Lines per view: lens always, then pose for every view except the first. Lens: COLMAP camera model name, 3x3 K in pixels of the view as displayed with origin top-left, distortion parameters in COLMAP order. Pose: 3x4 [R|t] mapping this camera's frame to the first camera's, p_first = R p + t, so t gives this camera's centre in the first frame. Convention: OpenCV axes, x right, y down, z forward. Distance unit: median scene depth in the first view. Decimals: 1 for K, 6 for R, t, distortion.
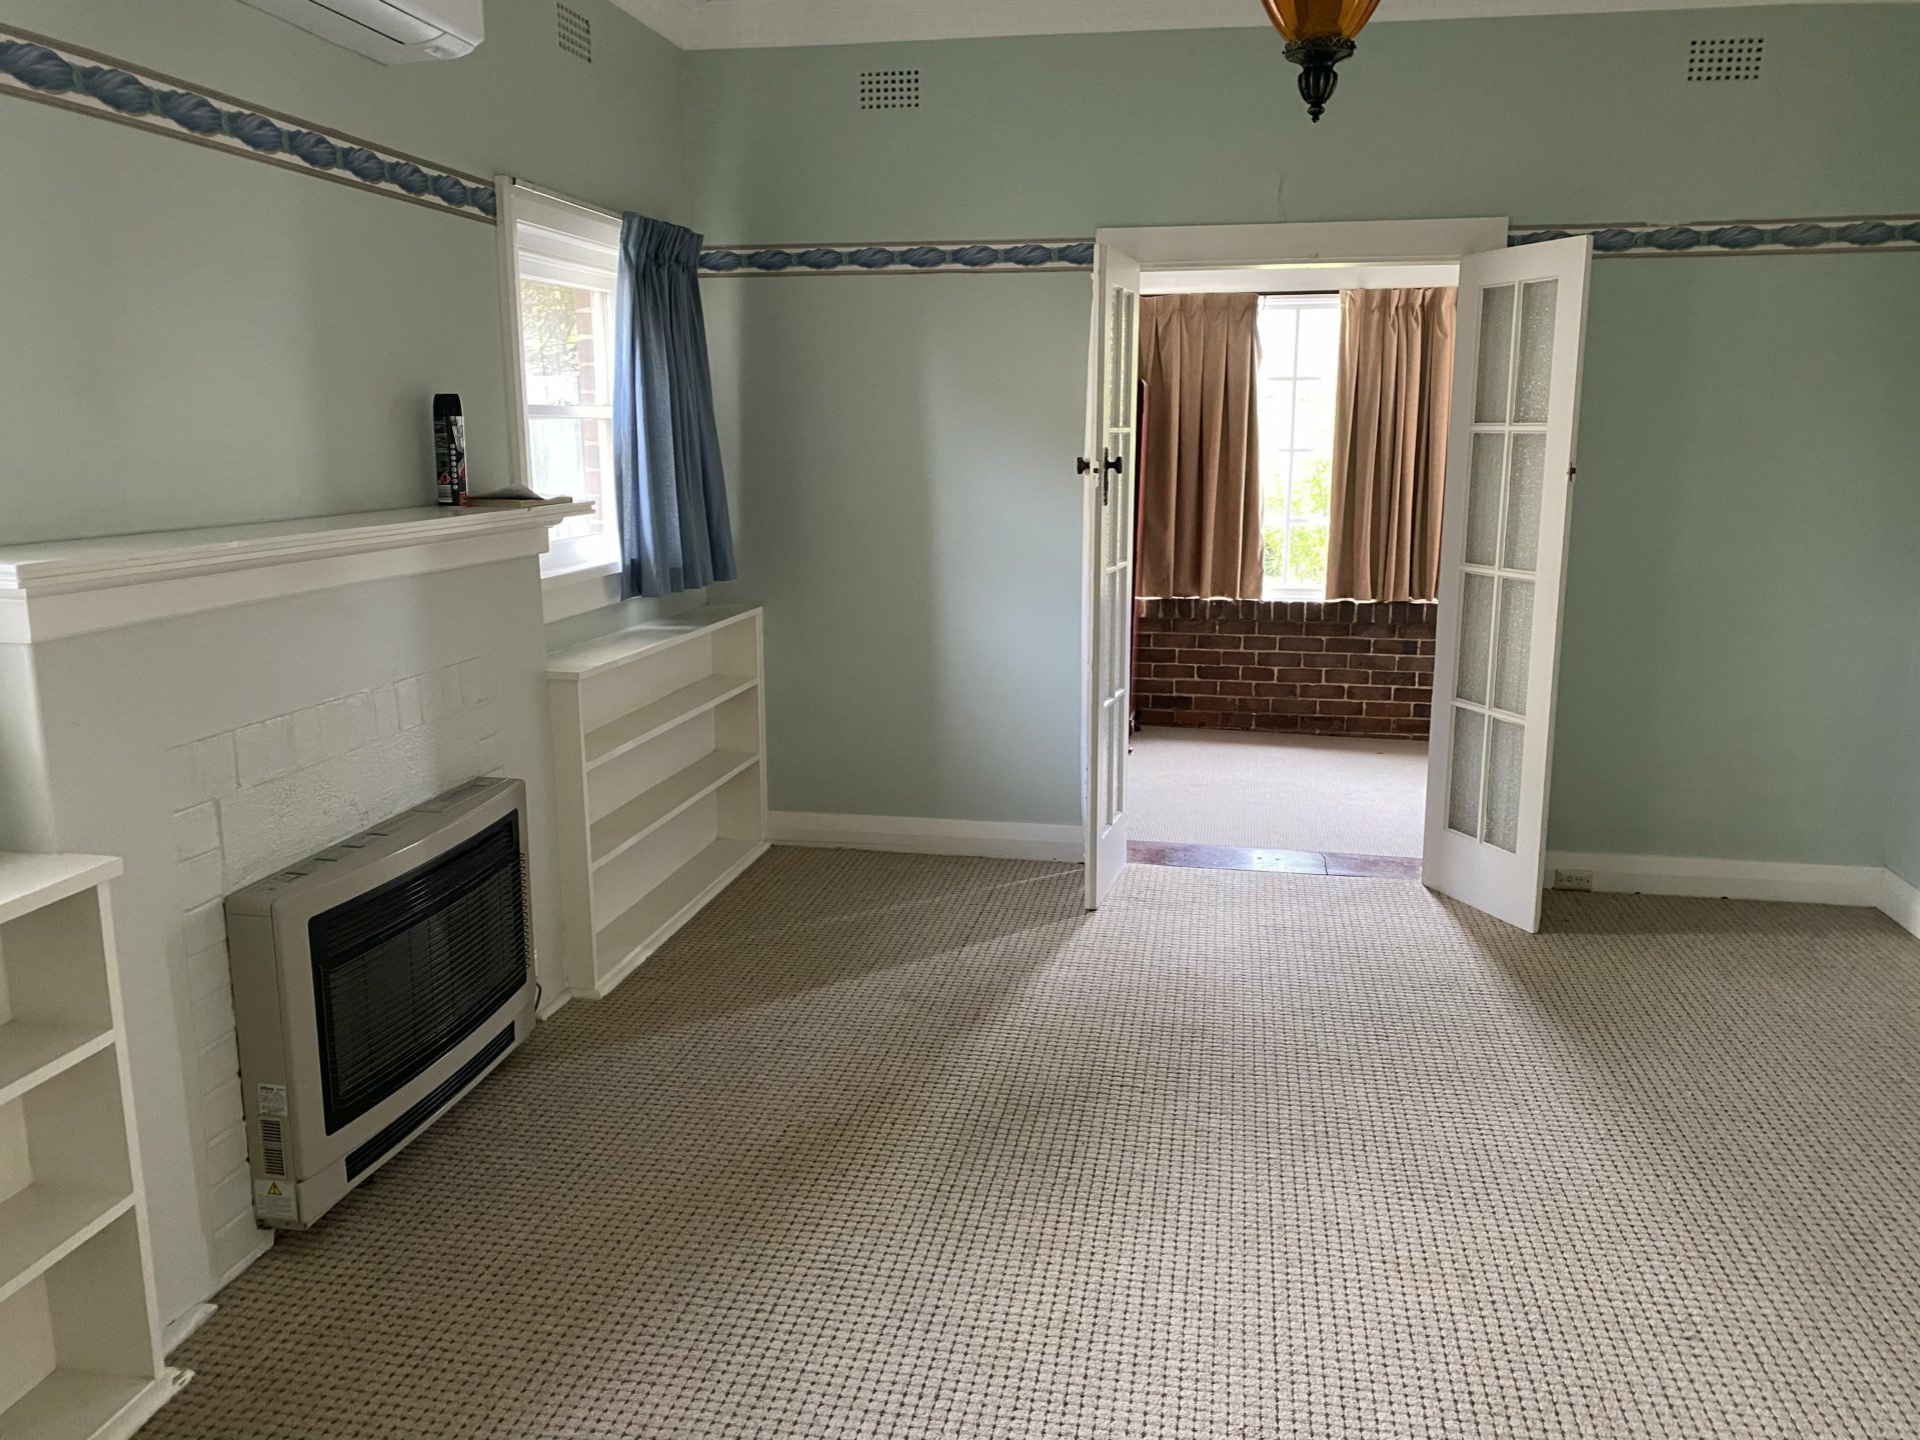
lens RADIAL K [[1442.3, 0, 958.9], [0, 1442.3, 706.1], [0, 0, 1]] dist [0.003018, -0.003162]
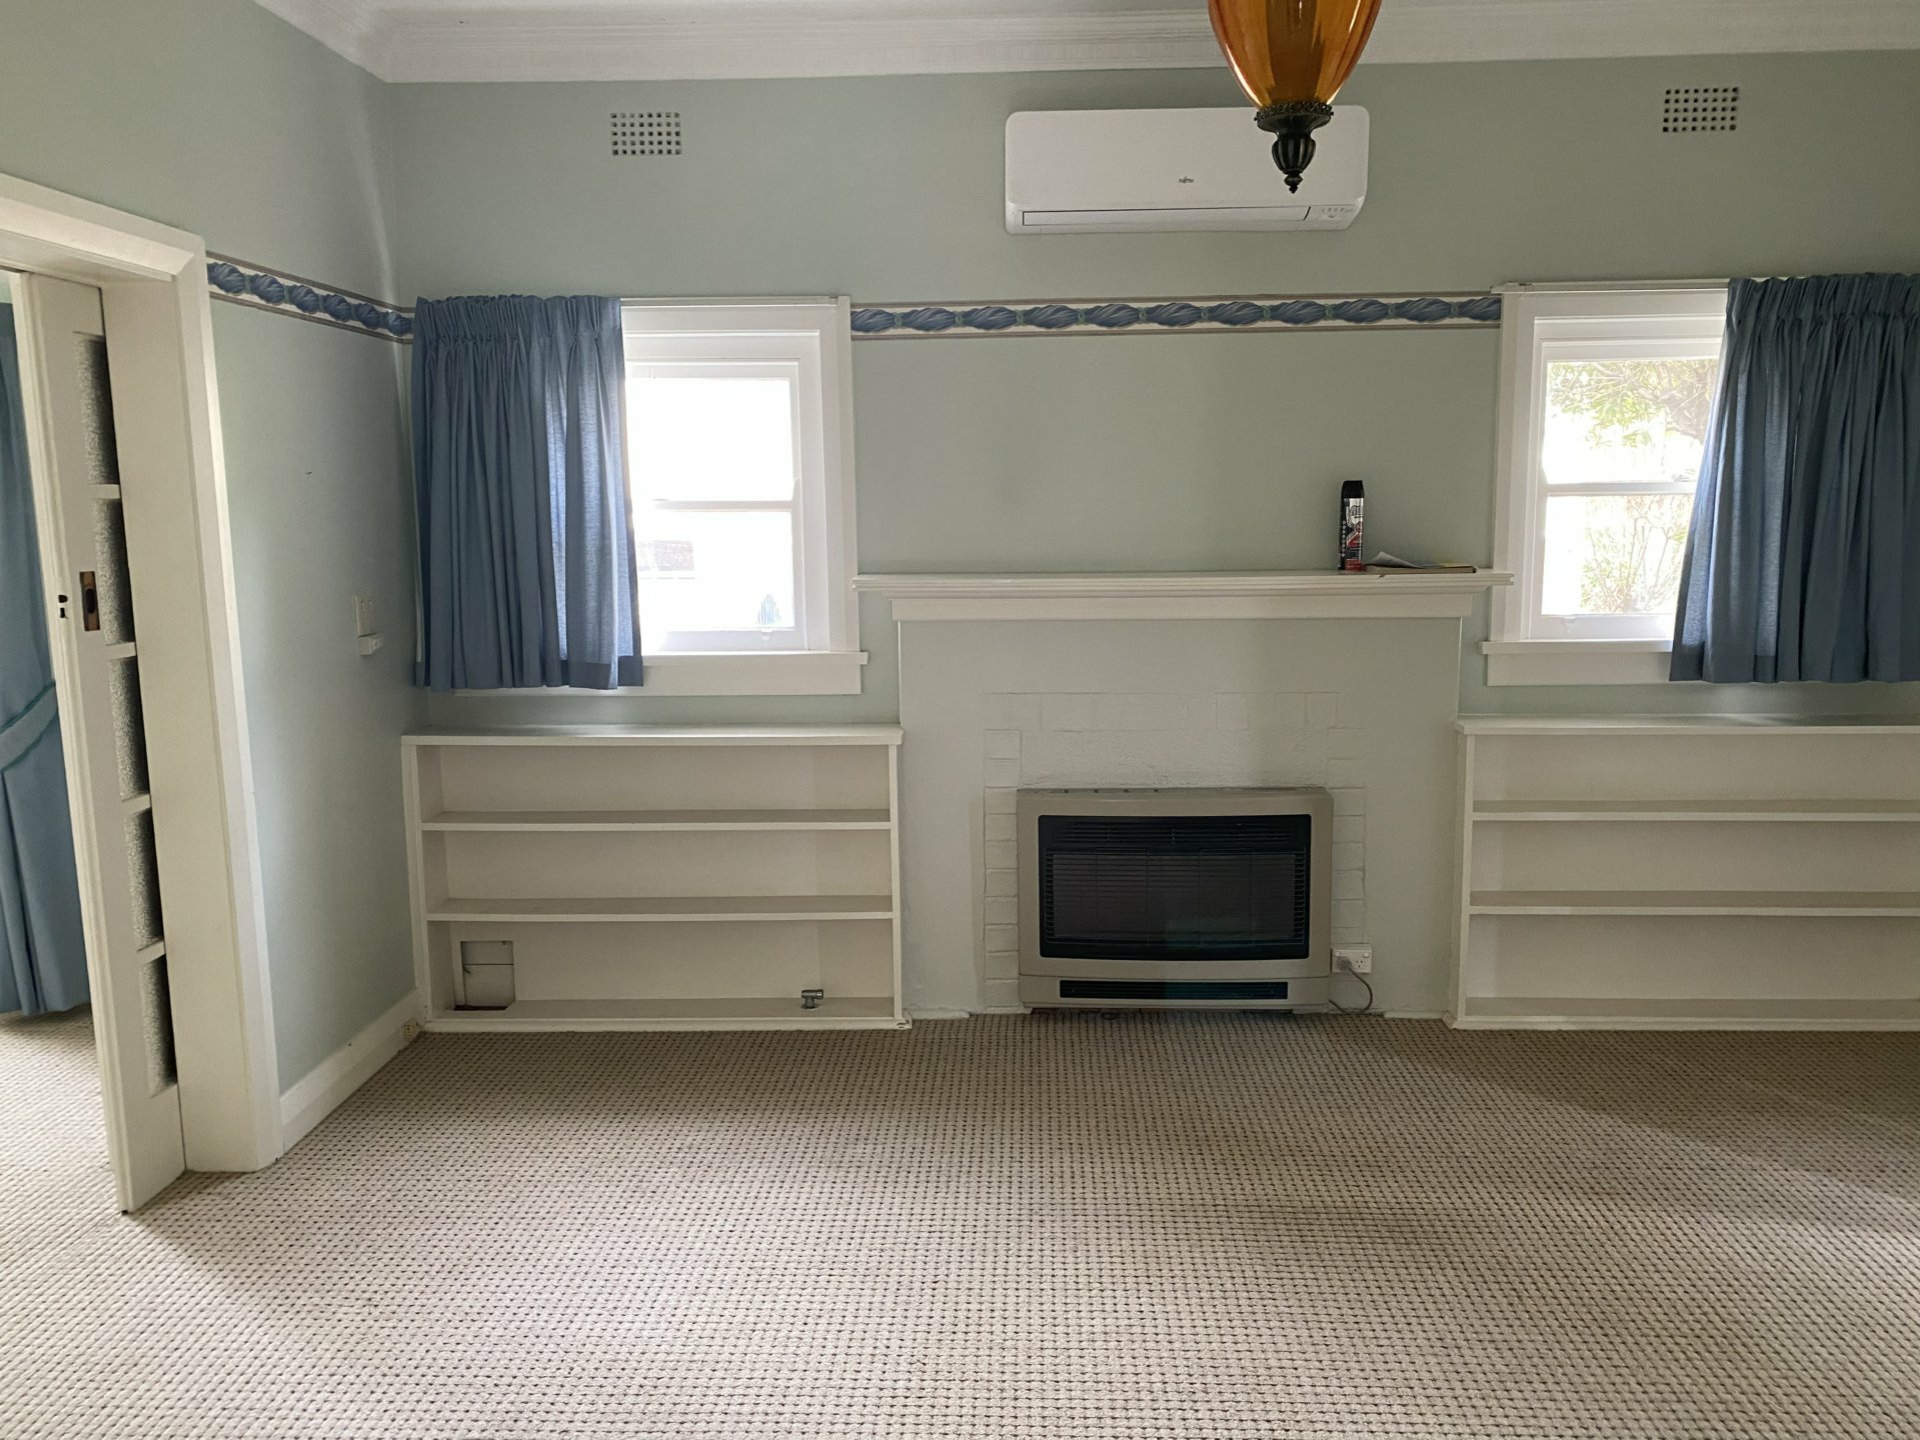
lens RADIAL K [[1442.3, 0, 957.7], [0, 1442.3, 724.1], [0, 0, 1]] dist [0.003018, -0.003162]
pose [[0.133853, 0.152697, -0.979167, 0.852486], [-0.179772, 0.975406, 0.127535, -0.108501], [0.974559, 0.158956, 0.158011, 0.502705]]
